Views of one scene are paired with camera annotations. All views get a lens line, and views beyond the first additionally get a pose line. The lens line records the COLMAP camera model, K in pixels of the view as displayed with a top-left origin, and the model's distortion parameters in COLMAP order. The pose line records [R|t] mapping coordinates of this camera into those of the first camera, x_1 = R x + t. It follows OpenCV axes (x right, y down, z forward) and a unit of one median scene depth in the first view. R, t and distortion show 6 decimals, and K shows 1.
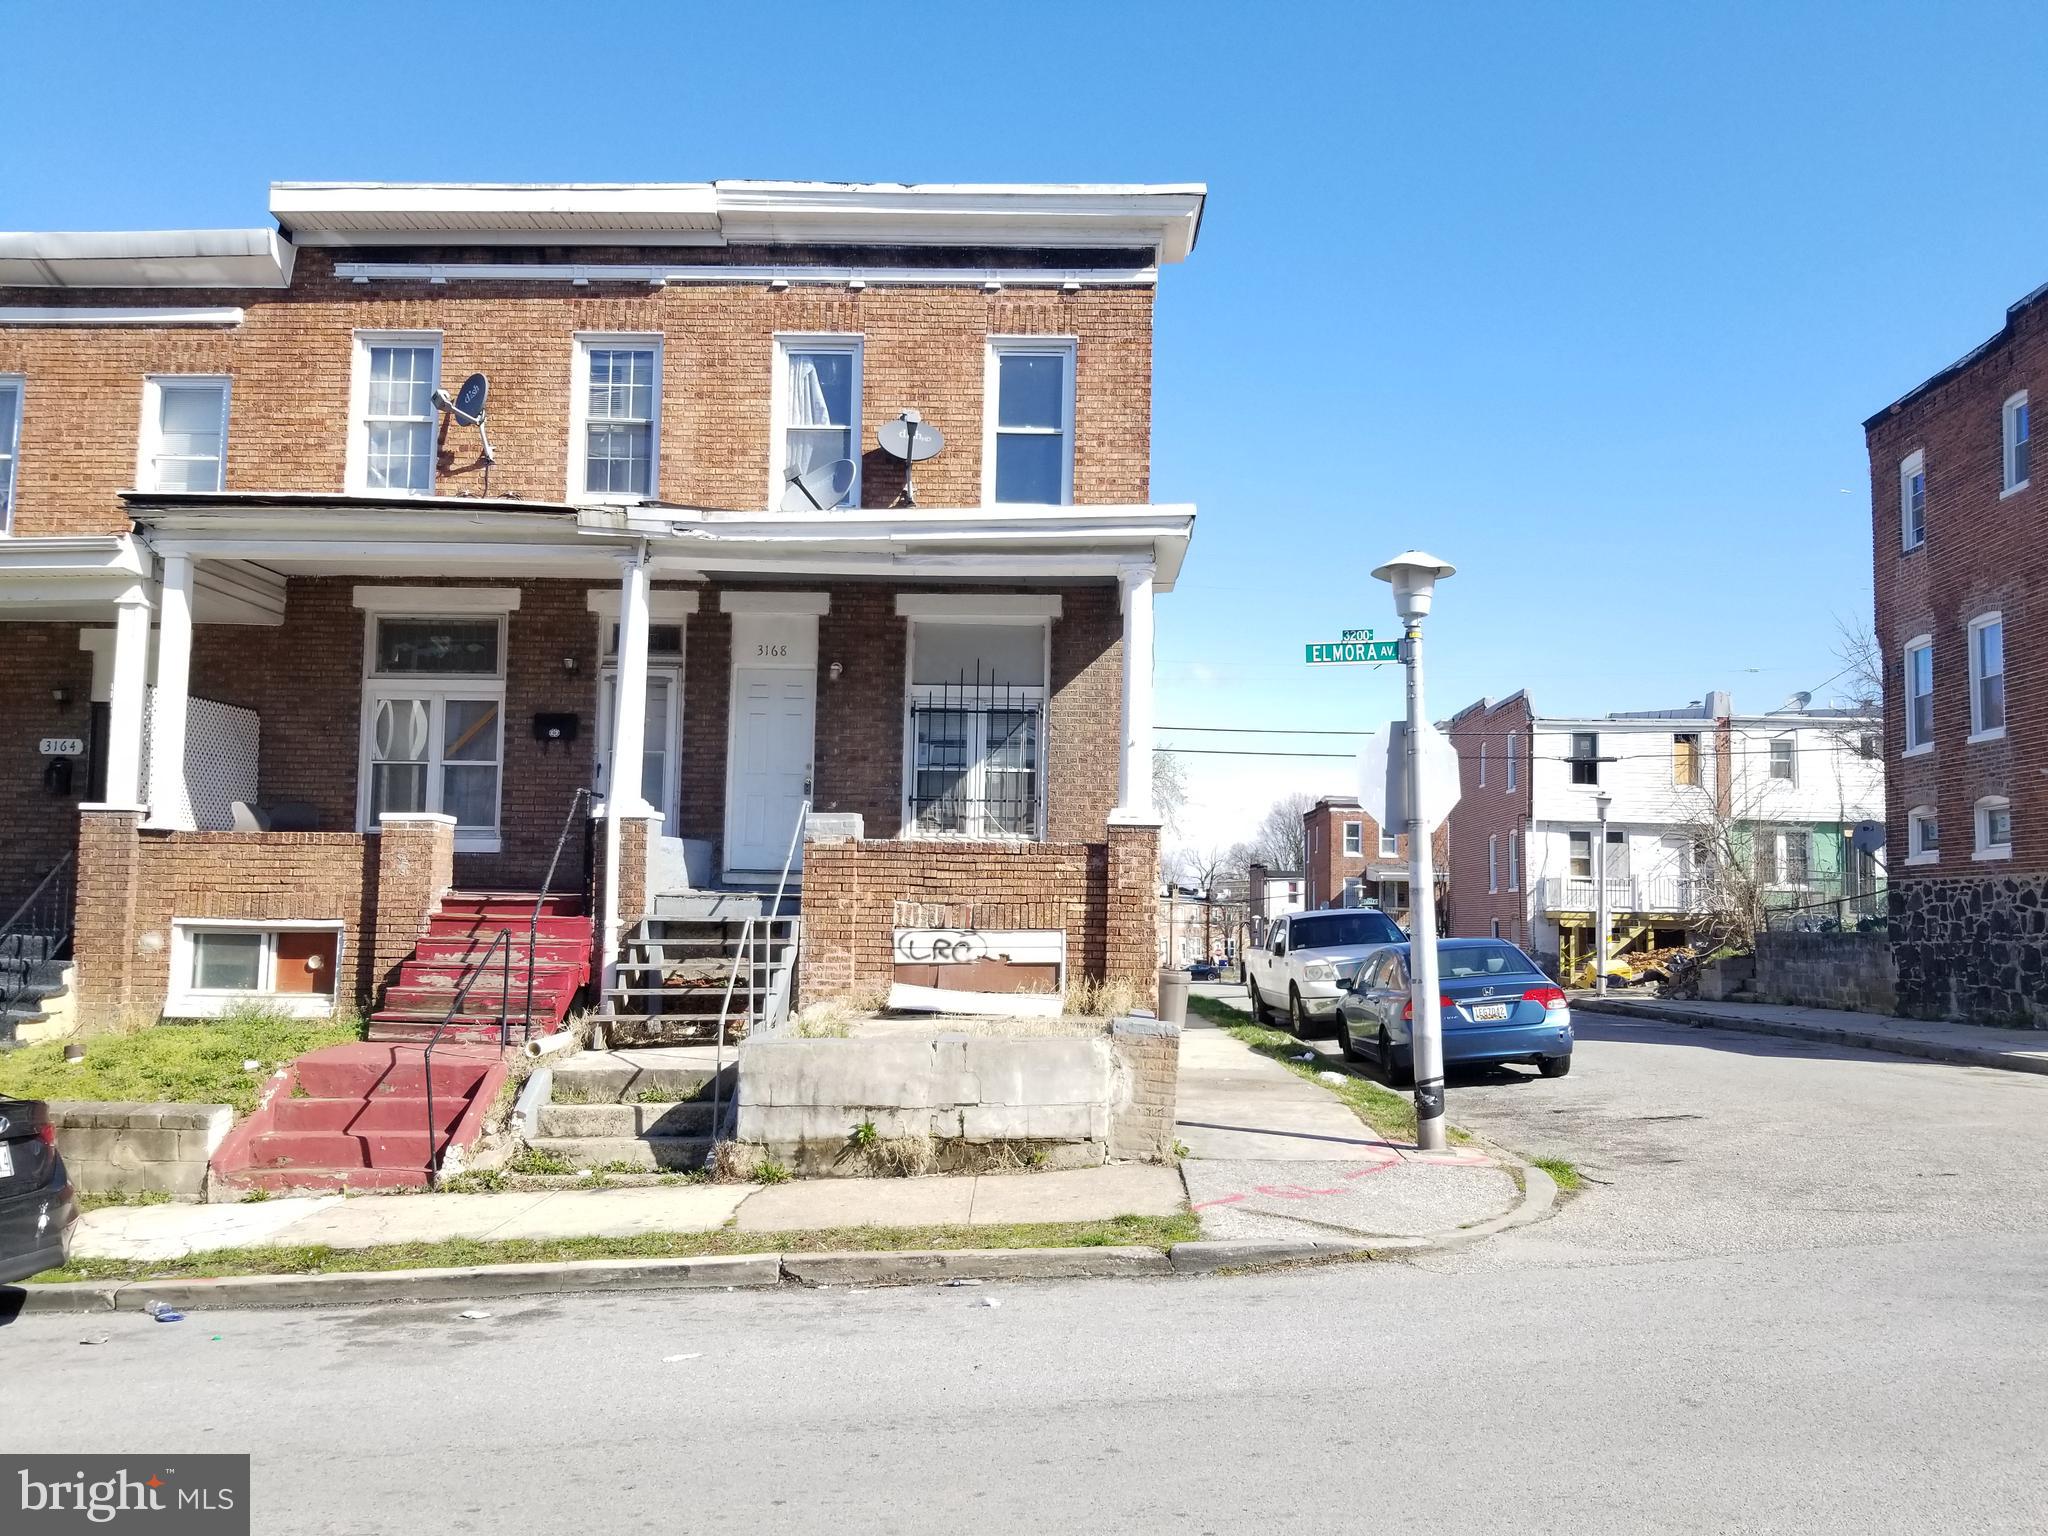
lens RADIAL K [[1597.6, 0, 1045.9], [0, 1597.6, 786.7], [0, 0, 1]] dist [0.068824, -0.099642]
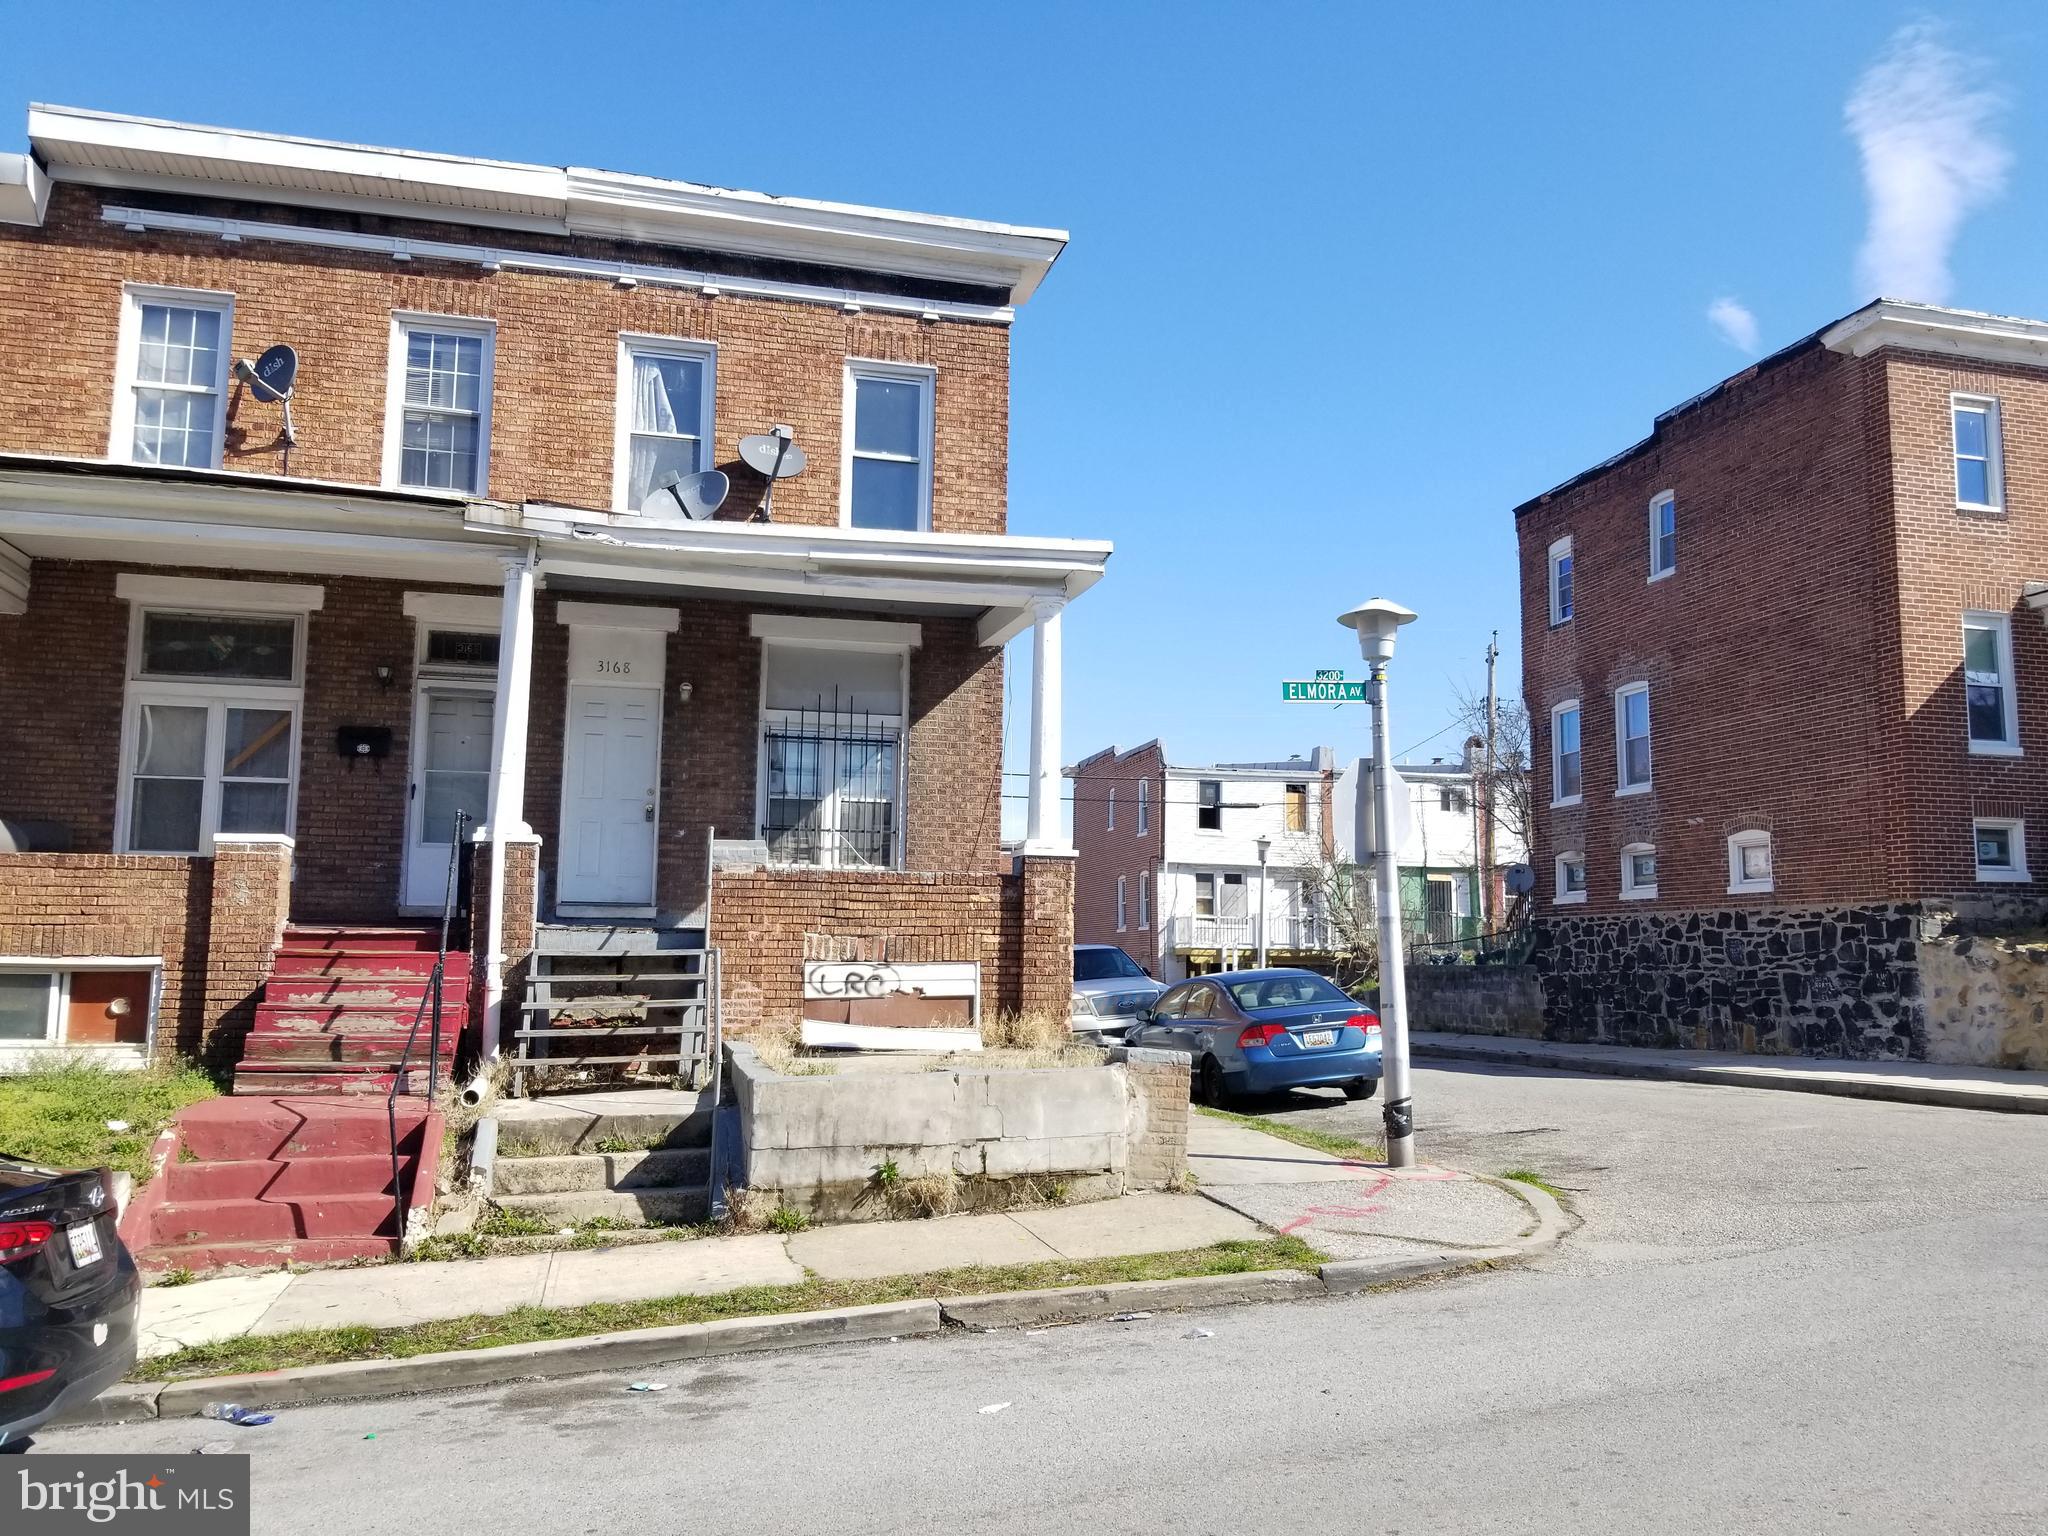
lens RADIAL K [[1597.6, 0, 1027.7], [0, 1597.6, 776.2], [0, 0, 1]] dist [0.068824, -0.099642]
pose [[0.962687, 0.024513, 0.269506, -0.189739], [-0.015541, 0.999253, -0.035372, 0.007971], [-0.270172, 0.029863, 0.962349, 0.033563]]
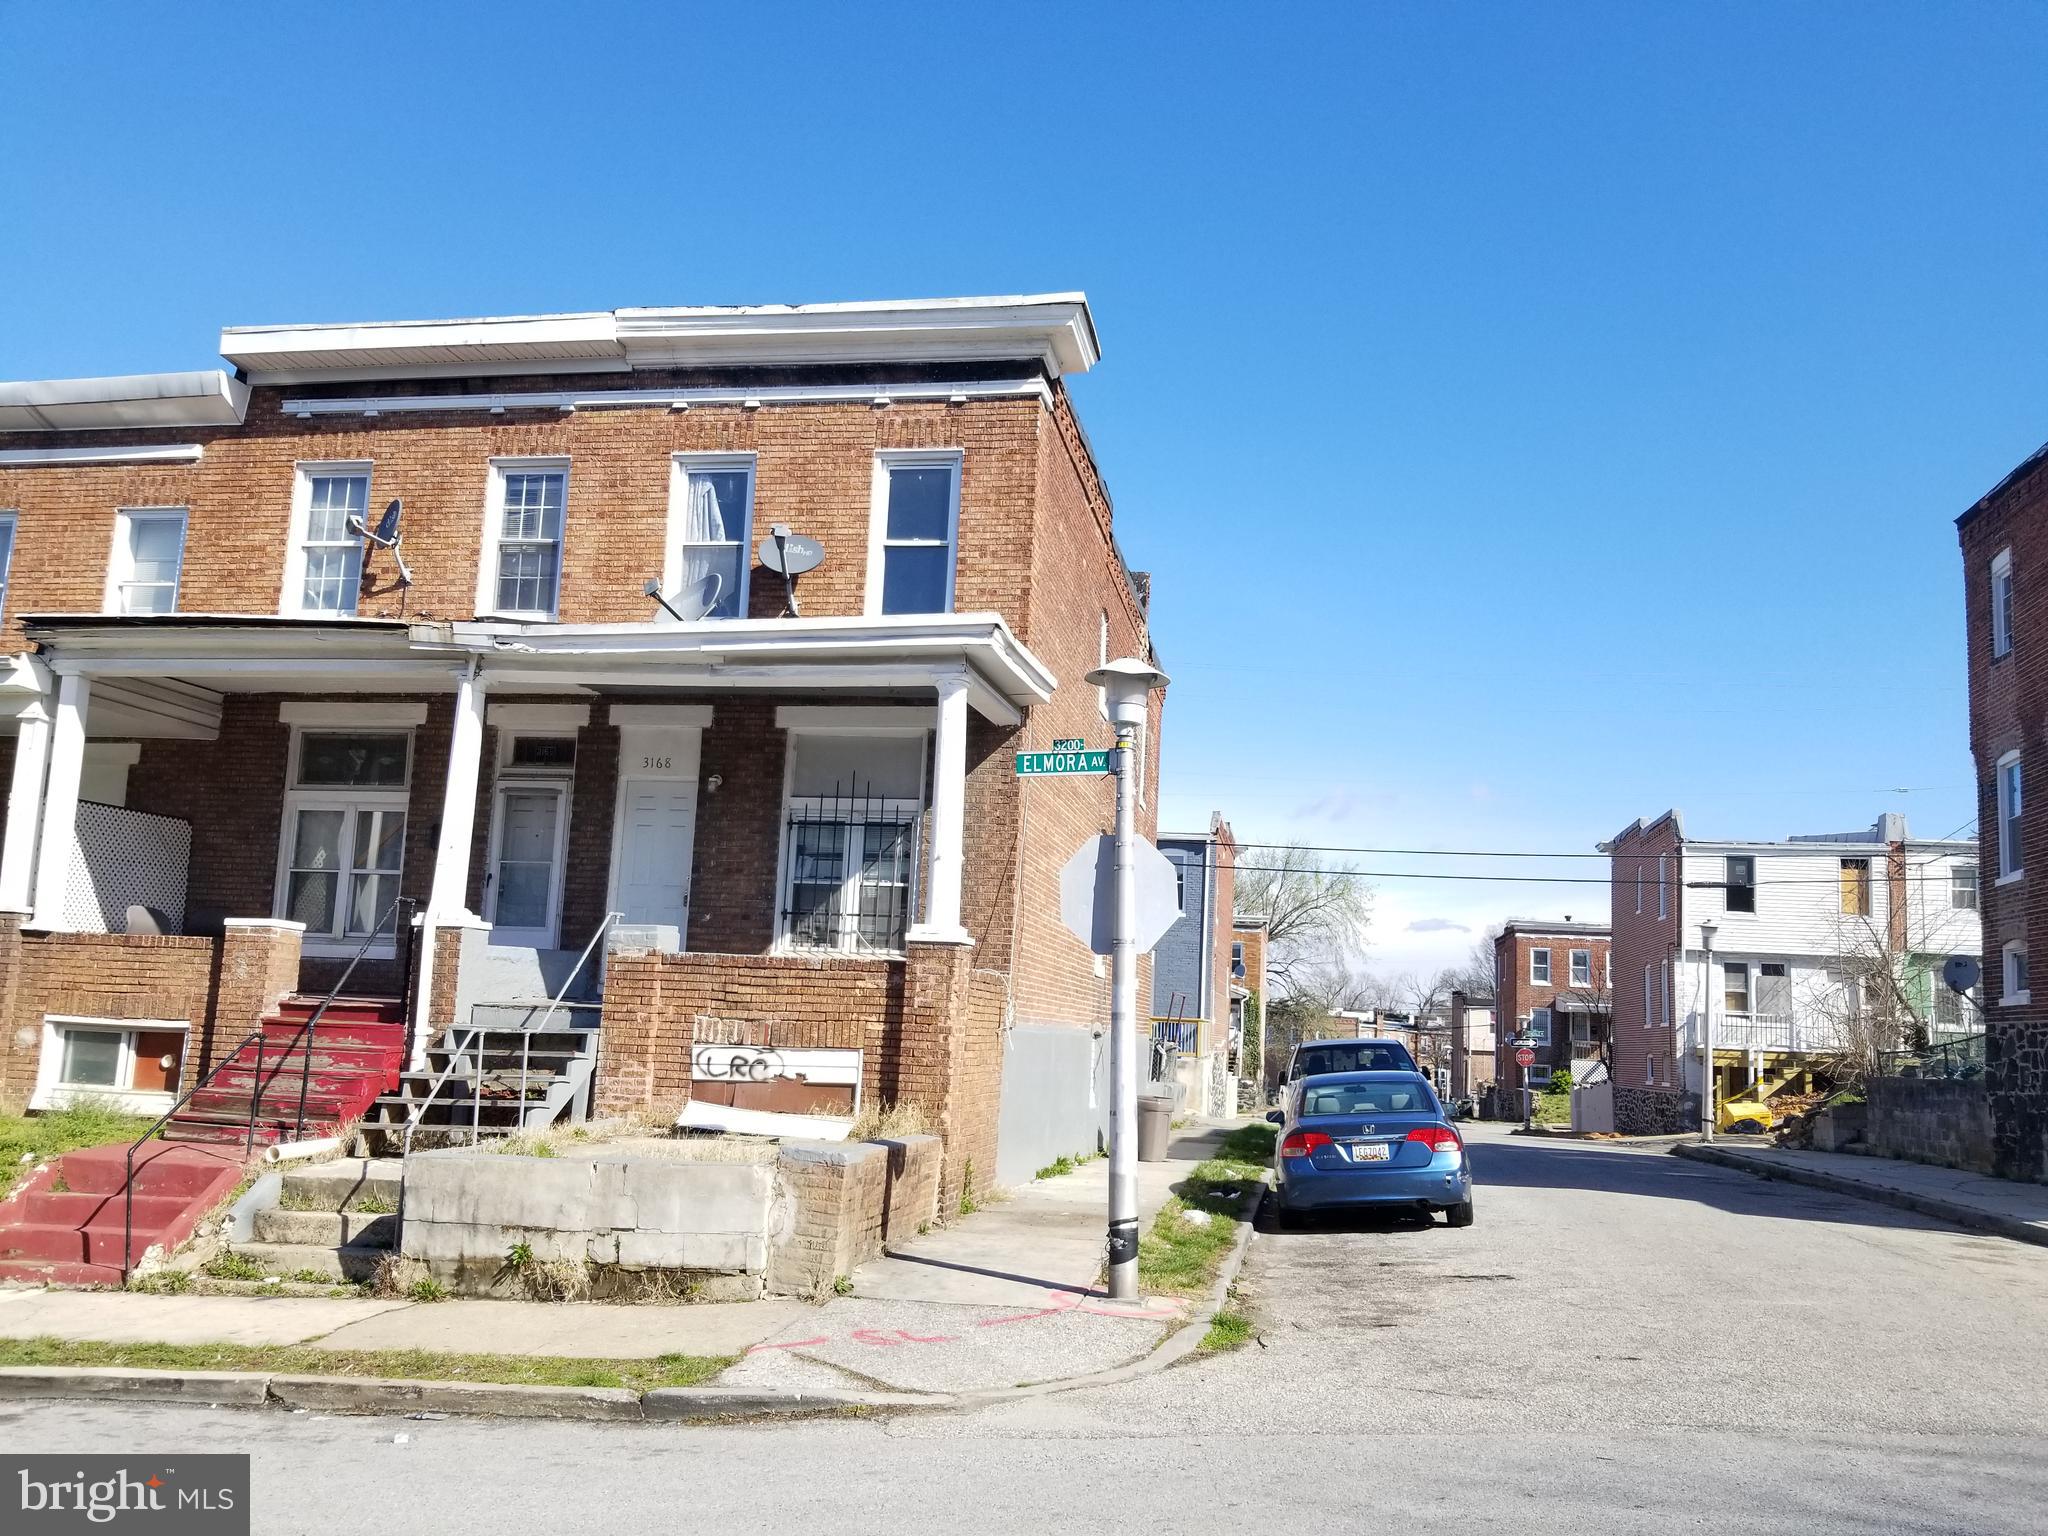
lens RADIAL K [[1597.6, 0, 1051.6], [0, 1597.6, 814.8], [0, 0, 1]] dist [0.068824, -0.099642]
pose [[0.988142, 0.005876, -0.153430, 0.228160], [-0.014554, 0.998353, -0.055501, -0.000134], [0.152851, 0.057076, 0.986600, 0.044205]]
